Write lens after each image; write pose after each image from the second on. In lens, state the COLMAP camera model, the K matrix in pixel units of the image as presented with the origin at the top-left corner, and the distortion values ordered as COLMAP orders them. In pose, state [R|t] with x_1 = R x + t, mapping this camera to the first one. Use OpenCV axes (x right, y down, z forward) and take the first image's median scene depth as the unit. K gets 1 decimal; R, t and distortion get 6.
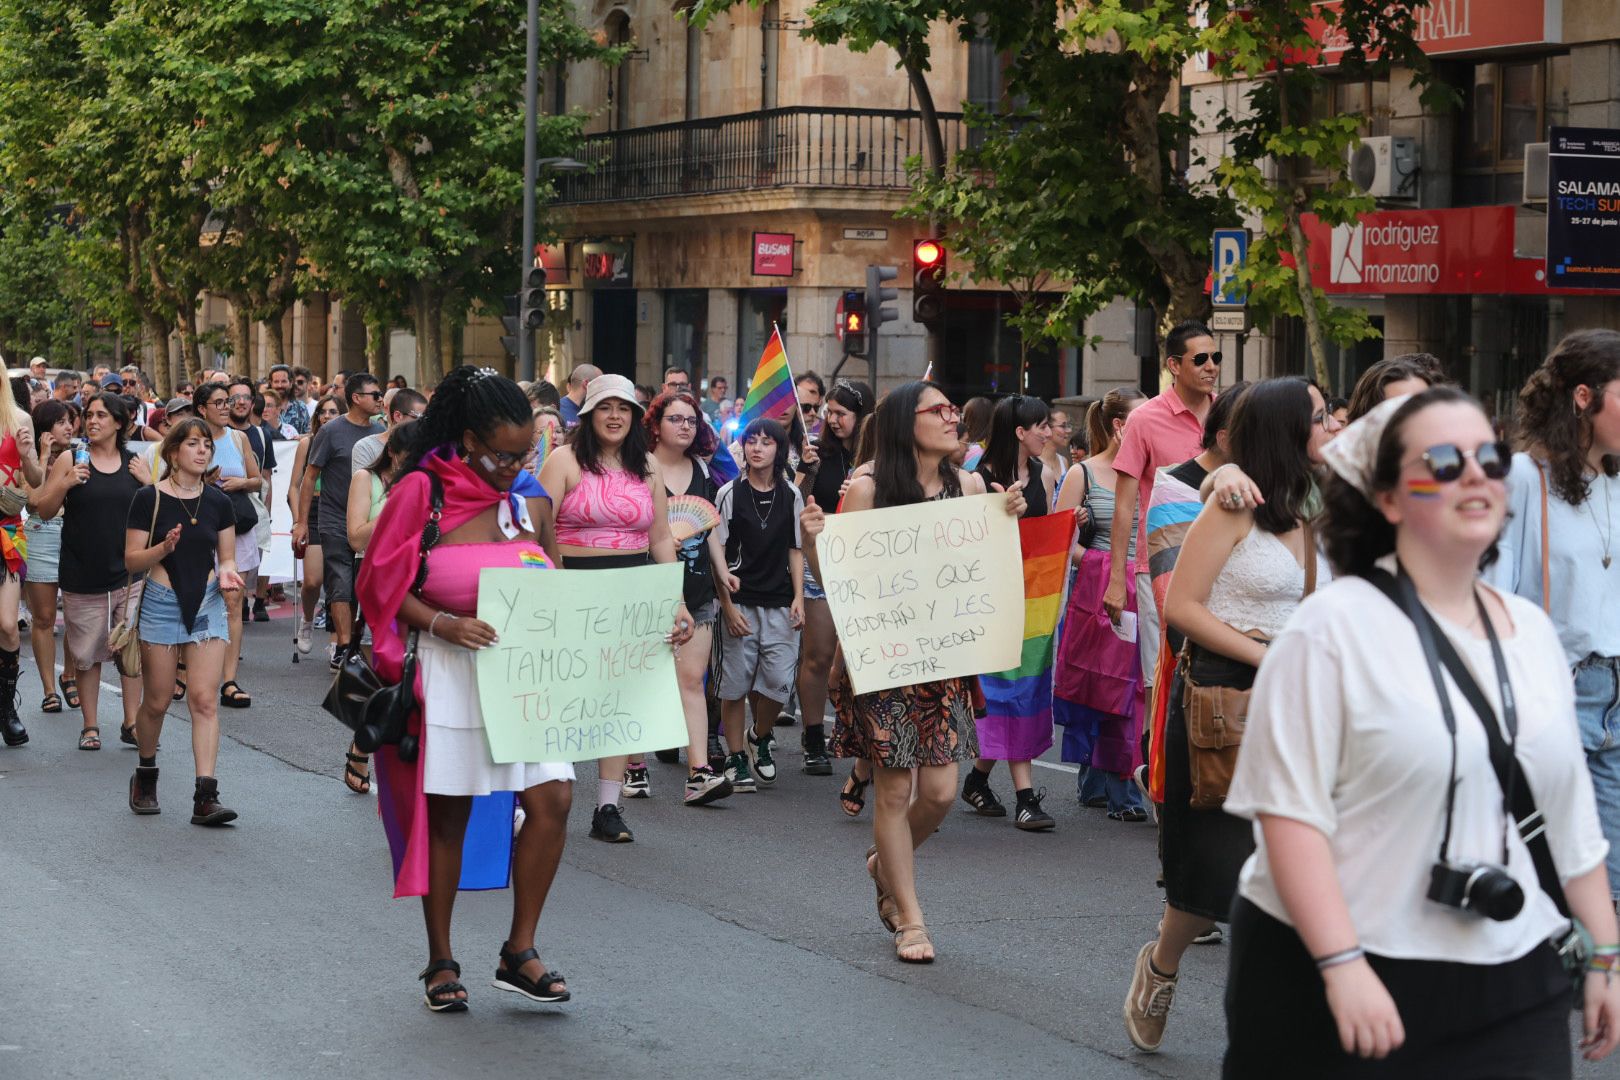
lens RADIAL K [[3492.9, 0, 807.5], [0, 3492.9, 607.7], [0, 0, 1]] dist [-0.275460, 0.519017]
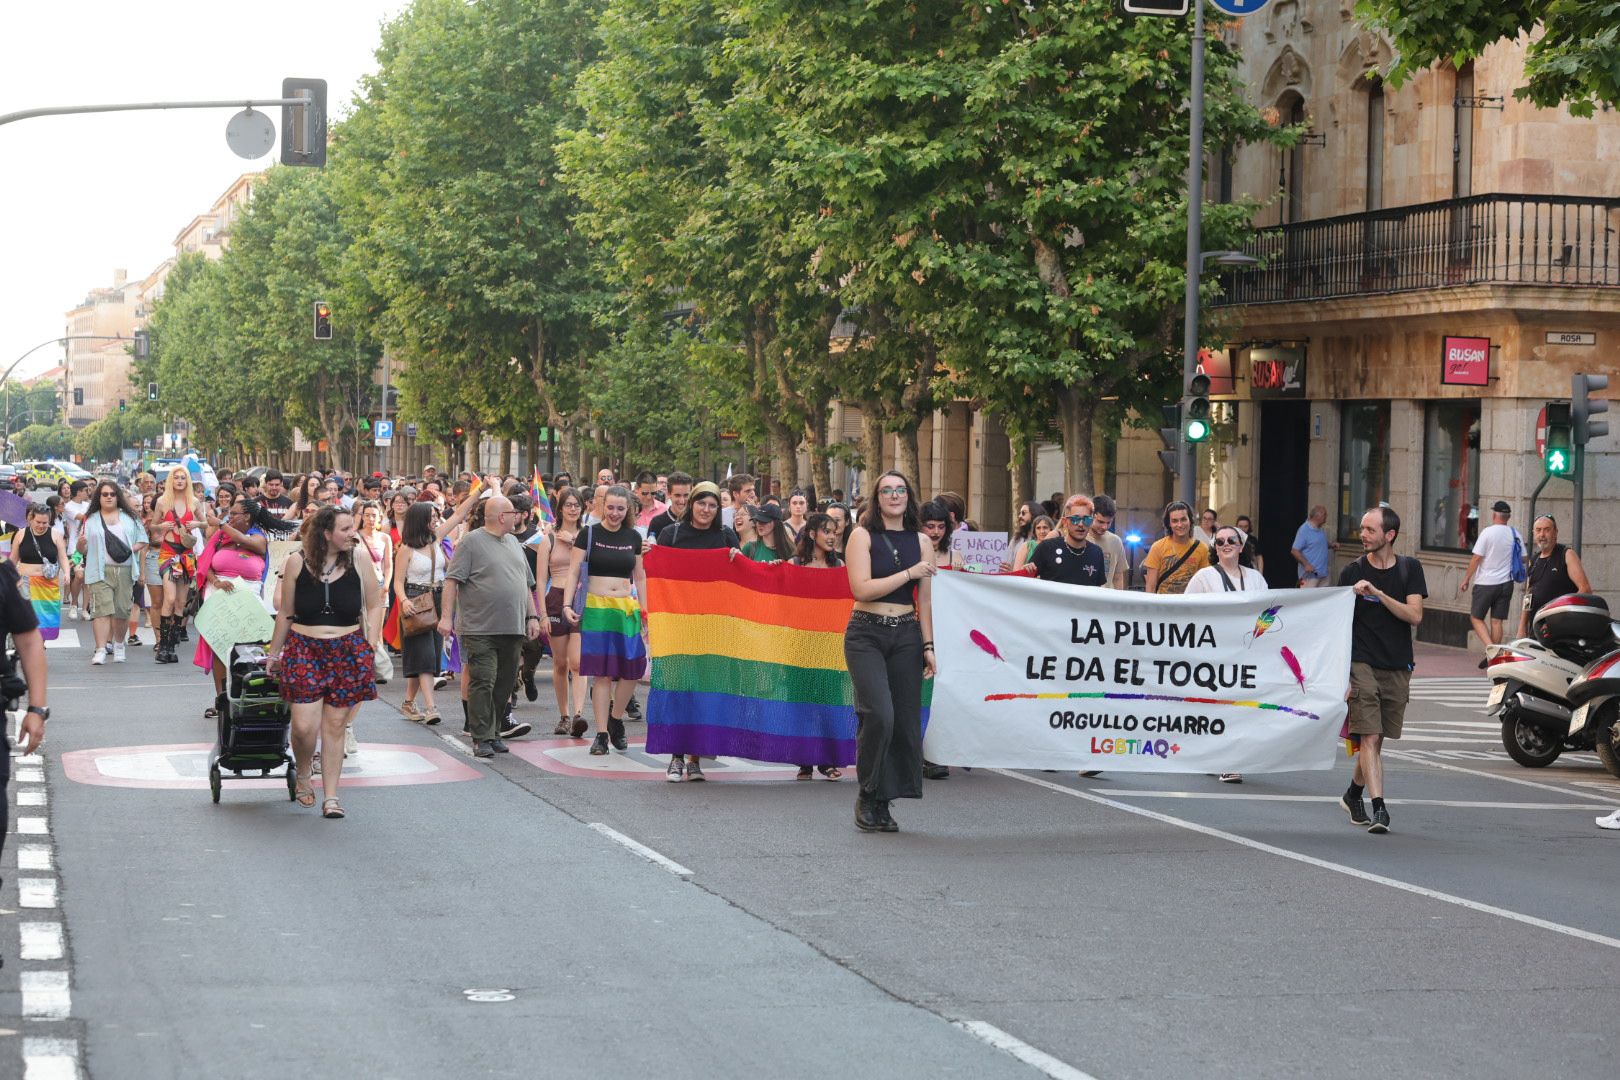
lens RADIAL K [[5047.6, 0, 865.4], [0, 5047.6, 536.8], [0, 0, 1]] dist [-0.044347, 3.670242]
pose [[0.988926, 0.008510, -0.148165, 0.032054], [-0.016740, 0.998380, -0.054387, 0.017222], [0.147462, 0.056265, 0.987466, -0.313649]]
